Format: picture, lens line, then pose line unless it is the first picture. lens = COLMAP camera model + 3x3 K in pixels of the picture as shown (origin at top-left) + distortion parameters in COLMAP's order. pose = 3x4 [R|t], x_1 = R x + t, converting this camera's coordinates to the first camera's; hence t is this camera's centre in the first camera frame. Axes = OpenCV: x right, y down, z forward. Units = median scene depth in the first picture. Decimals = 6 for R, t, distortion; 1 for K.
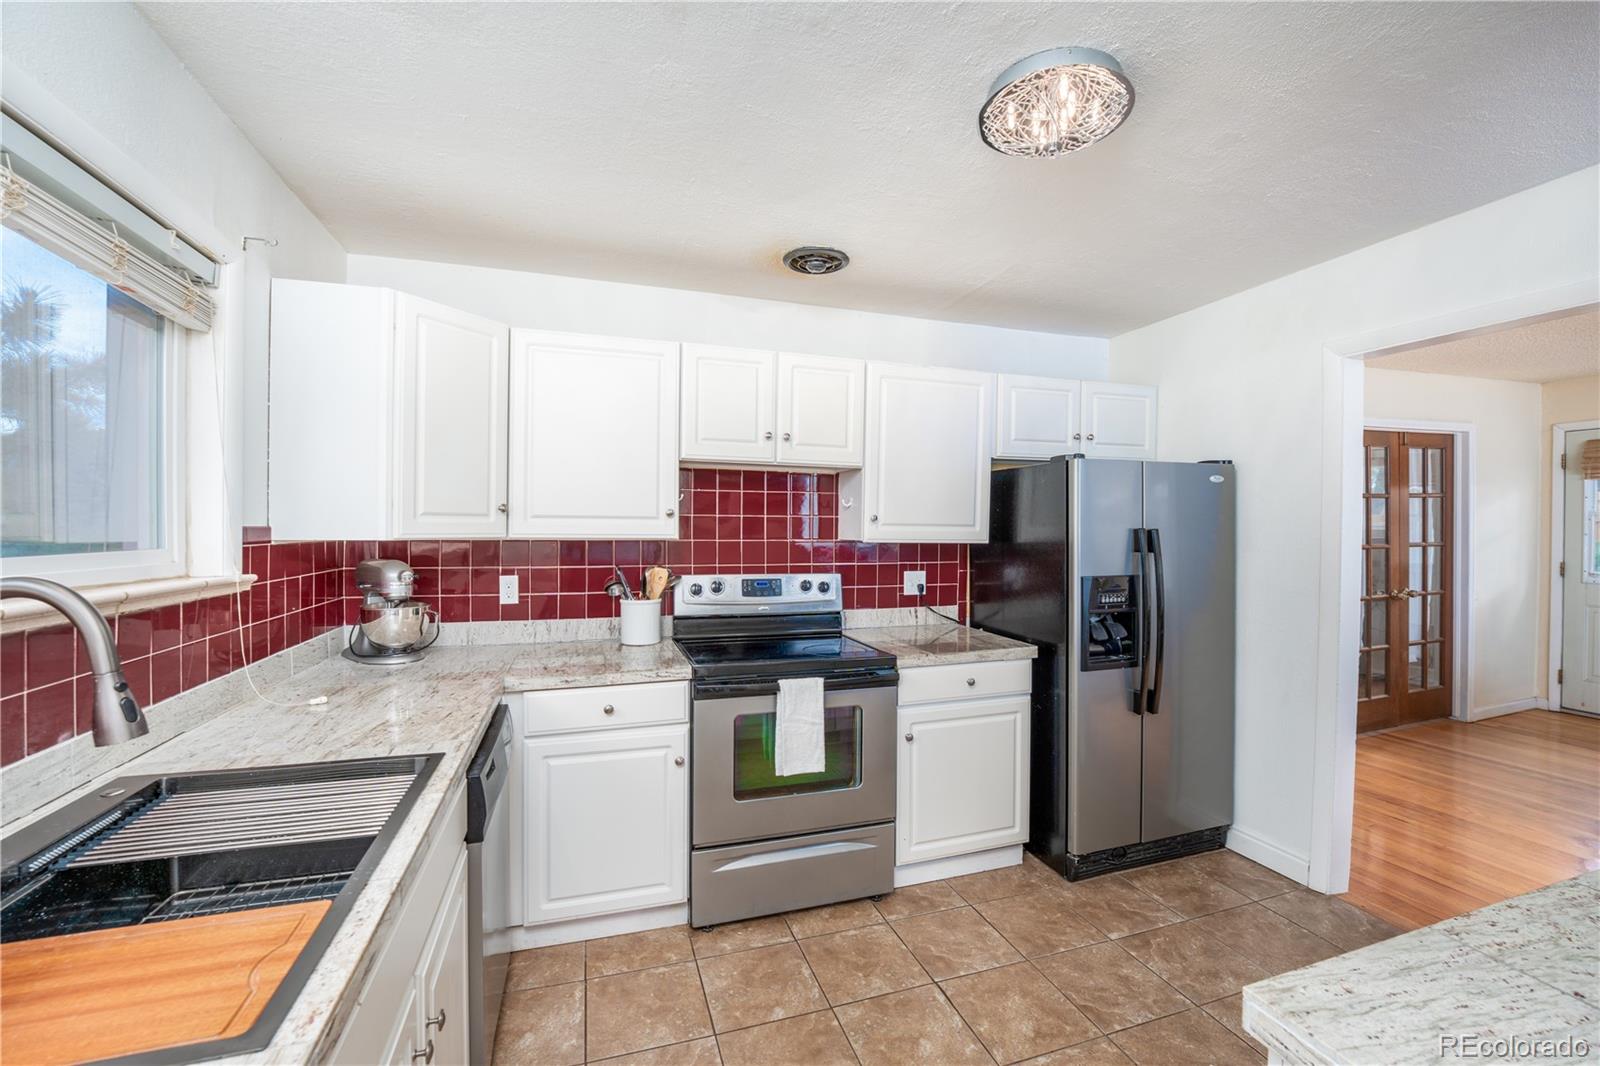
lens RADIAL K [[668.1, 0, 800.0], [0, 668.1, 533.0], [0, 0, 1]] dist [-0.027835, 0.012470]
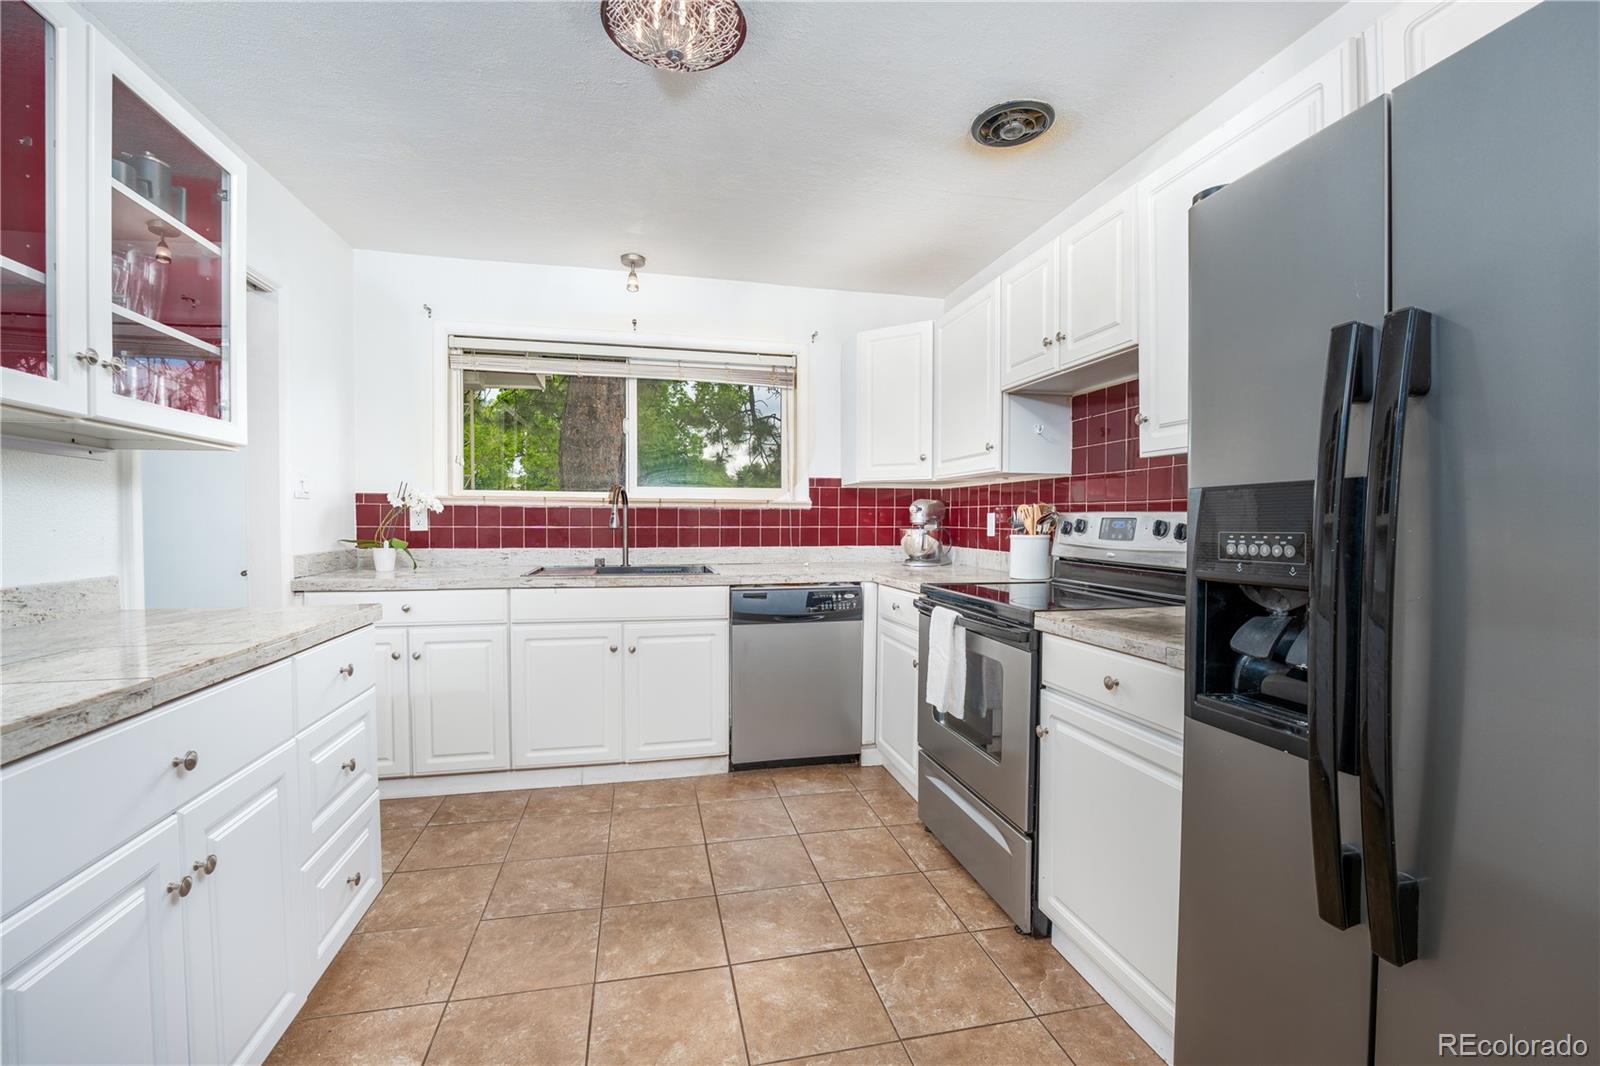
lens RADIAL K [[668.1, 0, 800.0], [0, 668.1, 533.0], [0, 0, 1]] dist [-0.027835, 0.012470]
pose [[-0.079955, 0.014658, -0.996691, 0.931096], [-0.016762, 0.999731, 0.016047, 0.098876], [0.996658, 0.017989, -0.079687, 0.849829]]
